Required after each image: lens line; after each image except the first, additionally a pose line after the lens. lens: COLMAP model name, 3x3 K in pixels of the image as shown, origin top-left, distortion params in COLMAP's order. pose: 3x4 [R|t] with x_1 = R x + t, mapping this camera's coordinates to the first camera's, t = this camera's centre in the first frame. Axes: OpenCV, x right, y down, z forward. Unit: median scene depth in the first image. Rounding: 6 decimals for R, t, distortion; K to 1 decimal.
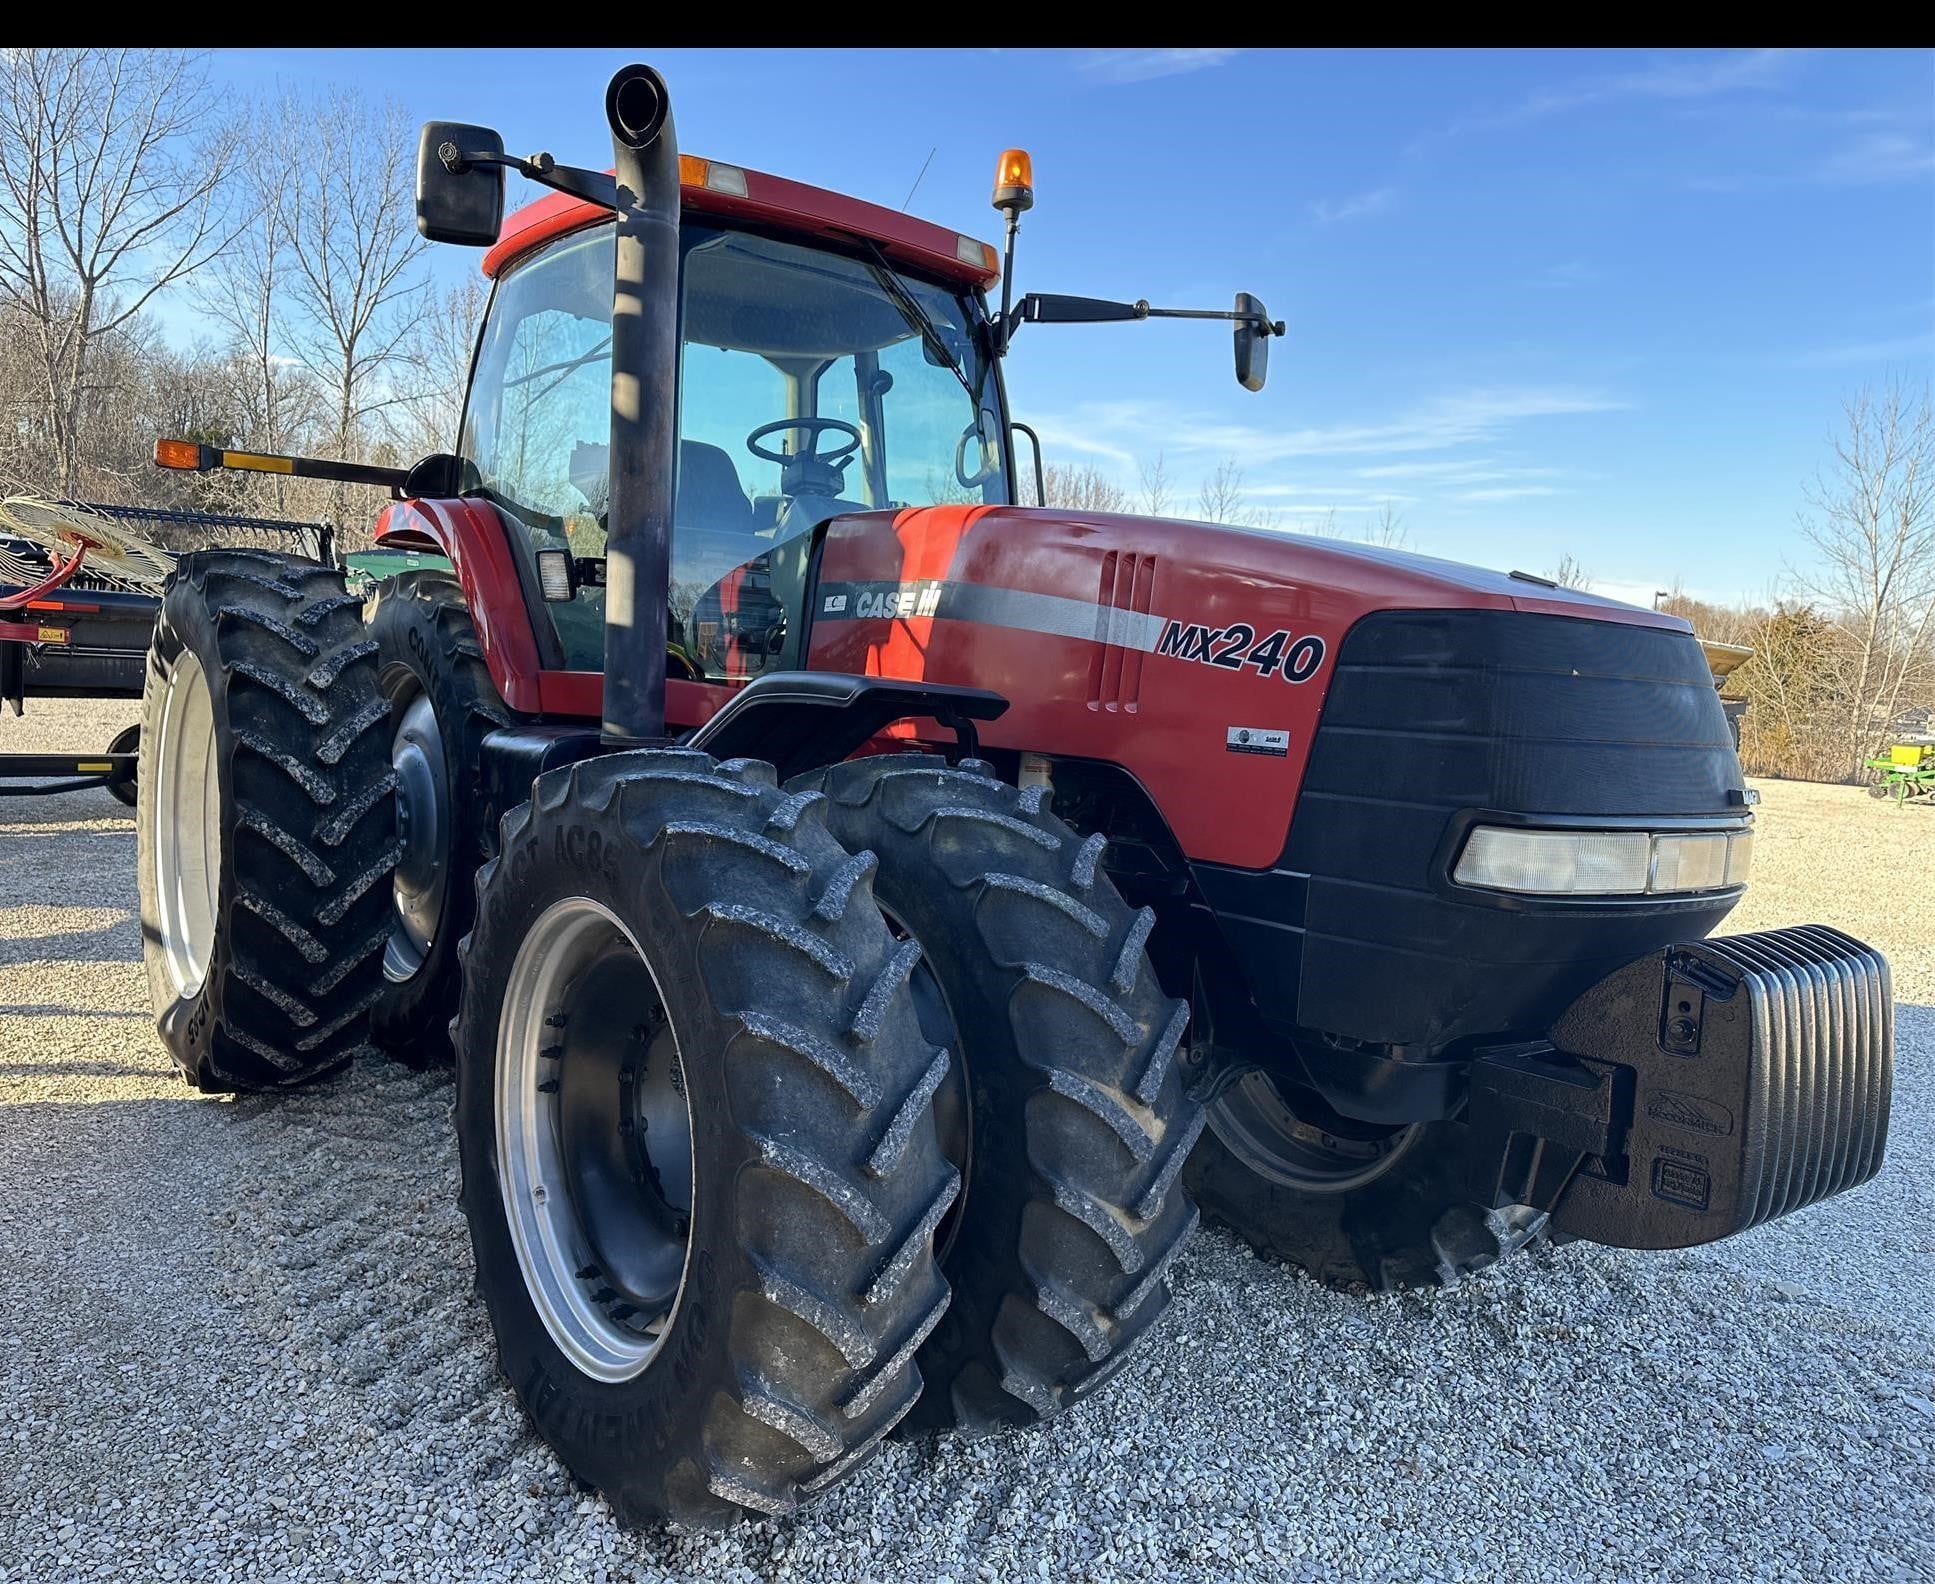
lens RADIAL K [[1437.4, 0, 885.7], [0, 1437.4, 790.5], [0, 0, 1]] dist [0.007668, 0.004022]
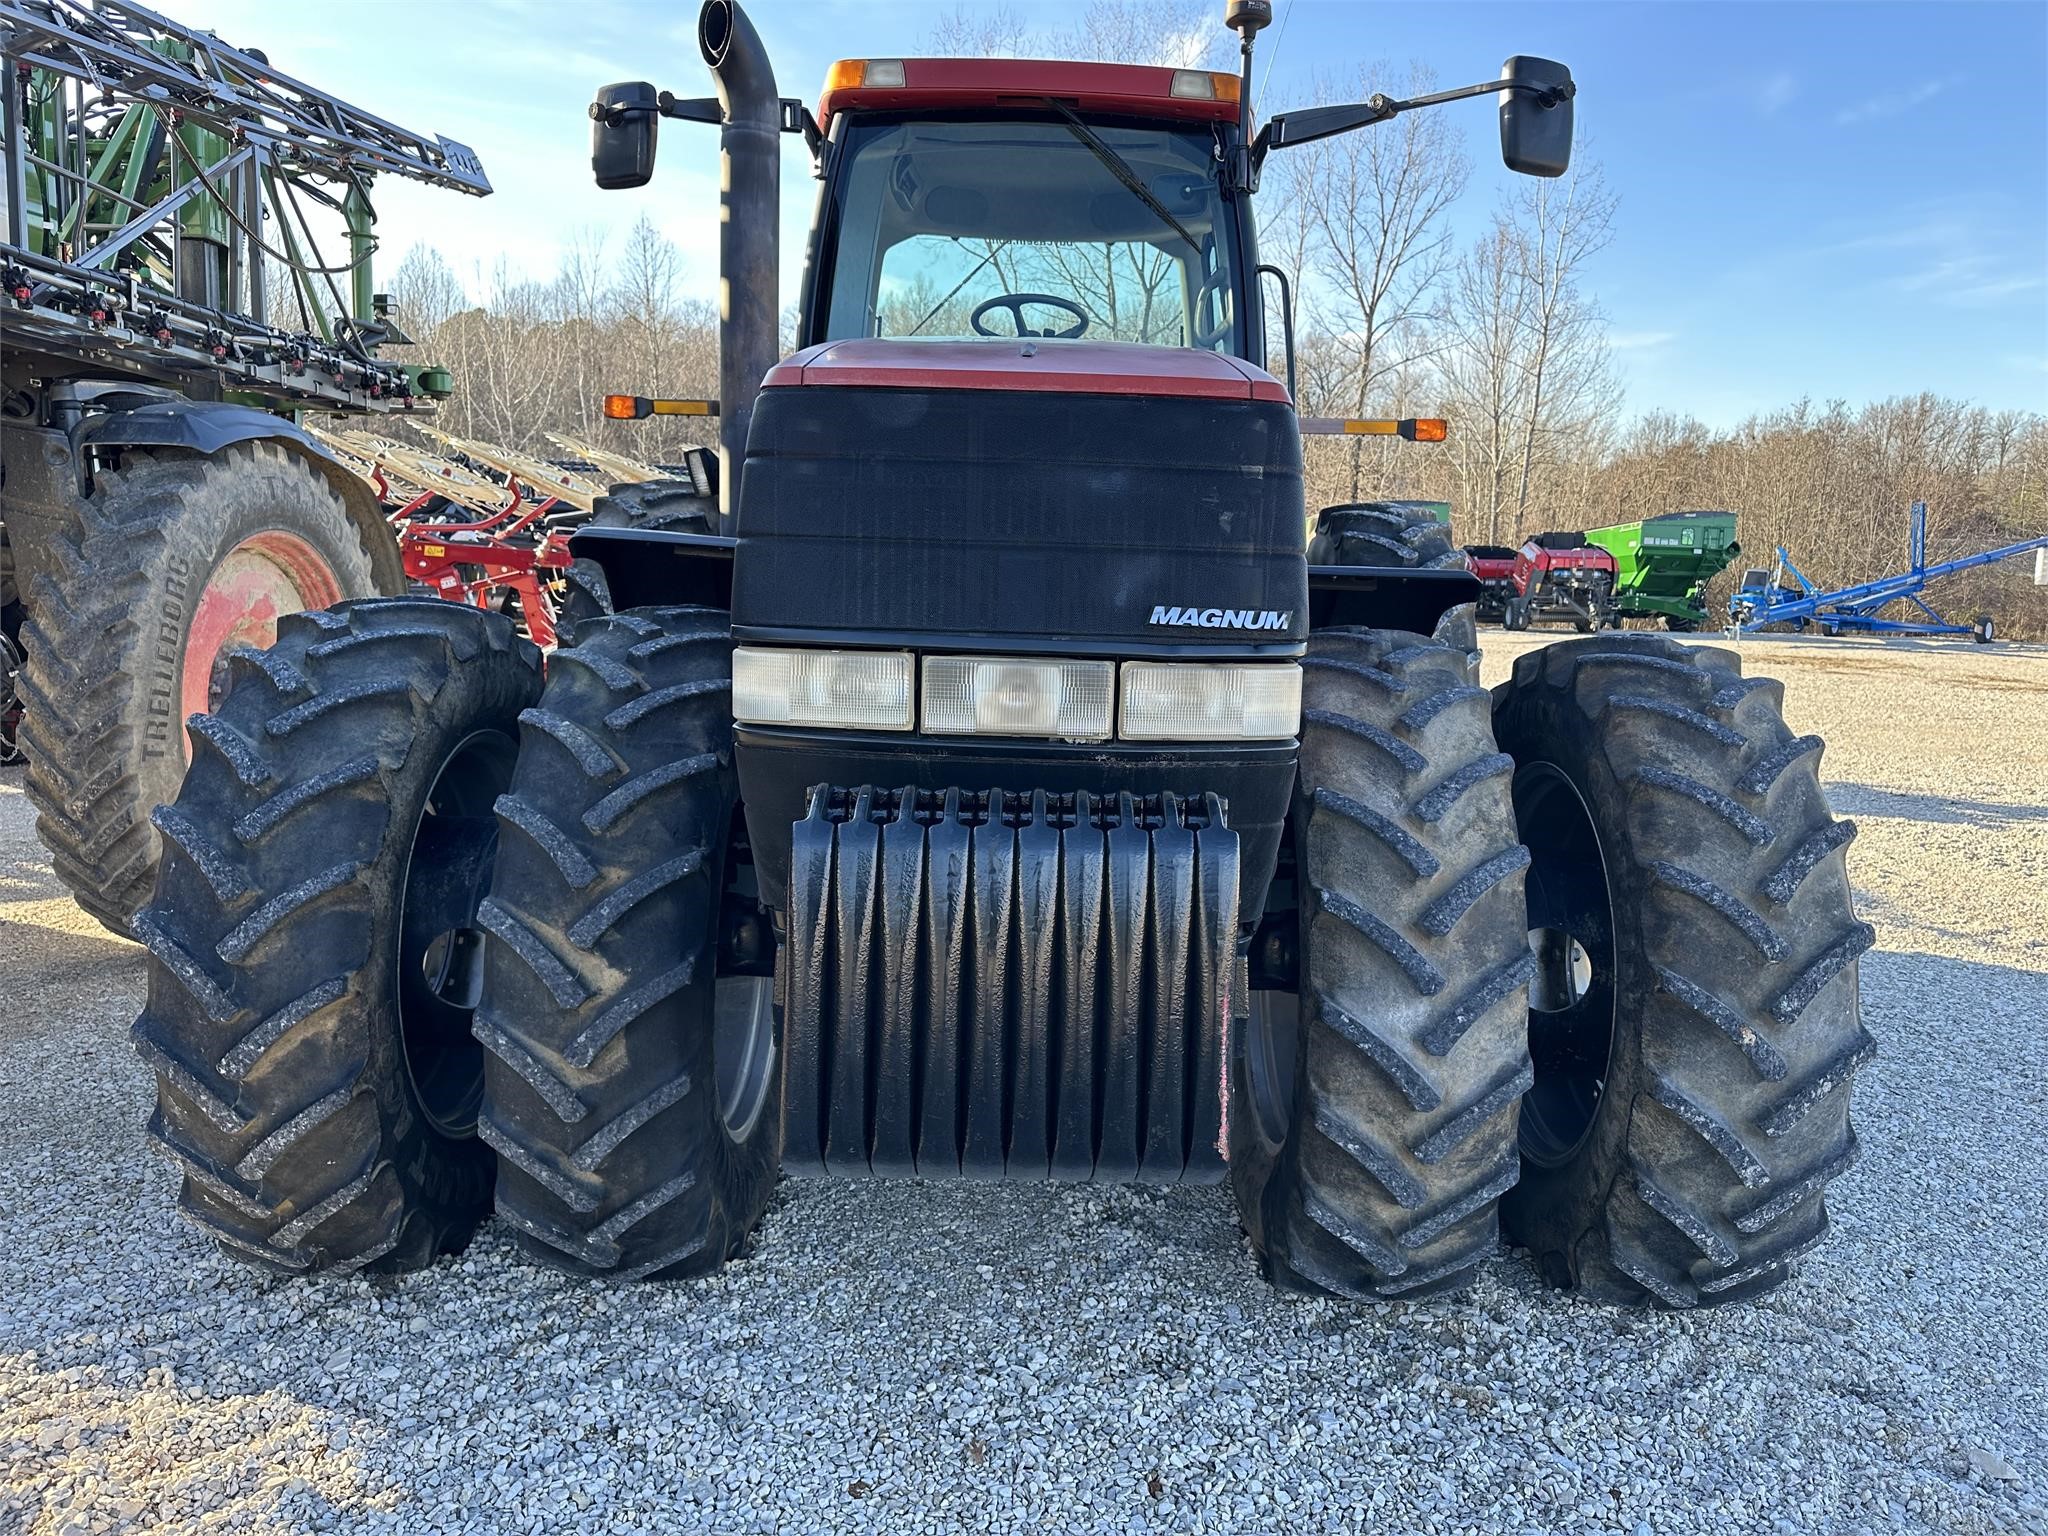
lens RADIAL K [[1419.4, 0, 1031.7], [0, 1419.4, 760.2], [0, 0, 1]] dist [0.057485, -0.068325]
pose [[0.813223, 0.032674, -0.581034, 0.498851], [-0.026663, 0.999466, 0.018886, 0.033537], [0.581341, 0.000134, 0.813660, 0.203152]]
